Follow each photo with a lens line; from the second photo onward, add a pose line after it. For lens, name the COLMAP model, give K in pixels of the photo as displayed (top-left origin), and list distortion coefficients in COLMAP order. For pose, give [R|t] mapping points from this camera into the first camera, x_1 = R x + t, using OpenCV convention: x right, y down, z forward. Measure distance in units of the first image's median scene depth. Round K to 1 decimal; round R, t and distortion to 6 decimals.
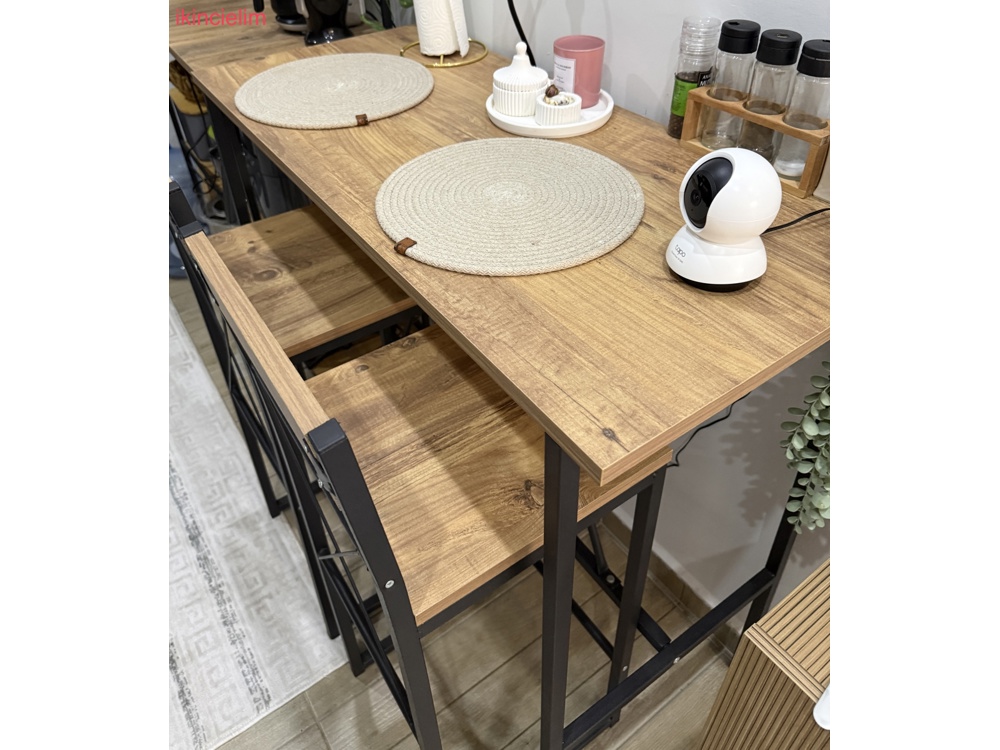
lens RADIAL K [[699.8, 0, 501.8], [0, 699.8, 378.2], [0, 0, 1]] dist [-0.000048, 0.000171]
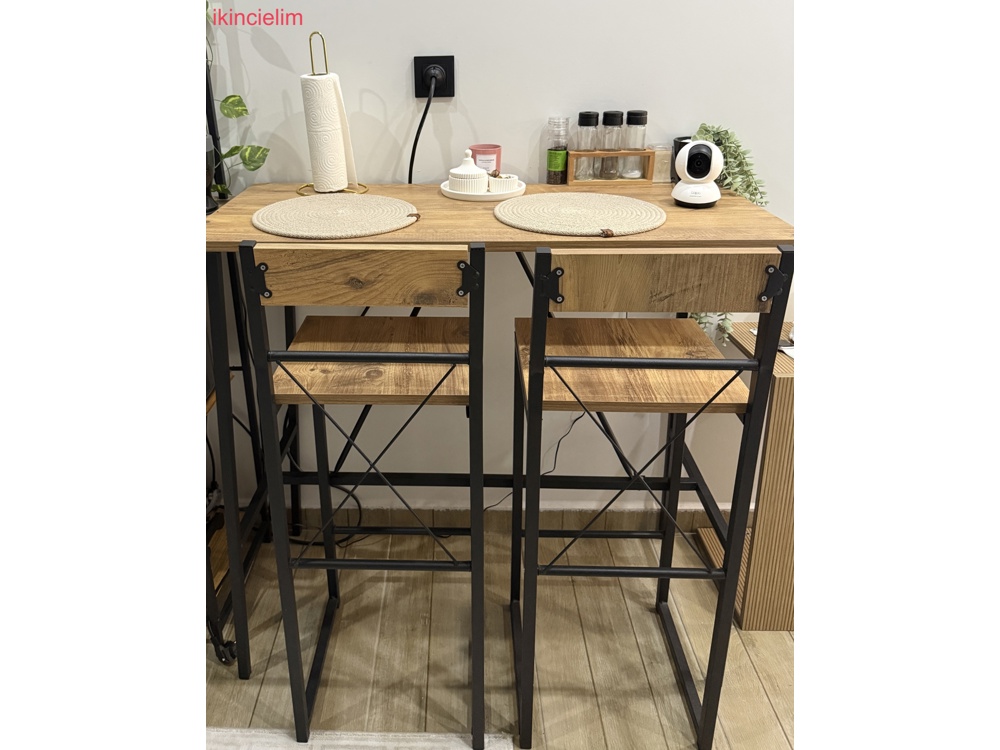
lens RADIAL K [[699.8, 0, 499.3], [0, 699.8, 372.1], [0, 0, 1]] dist [-0.000048, 0.000171]
pose [[0.530255, -0.339850, 0.776744, -1.022352], [0.565840, 0.824115, -0.025702, -0.013968], [-0.631391, 0.453141, 0.629292, 0.203241]]
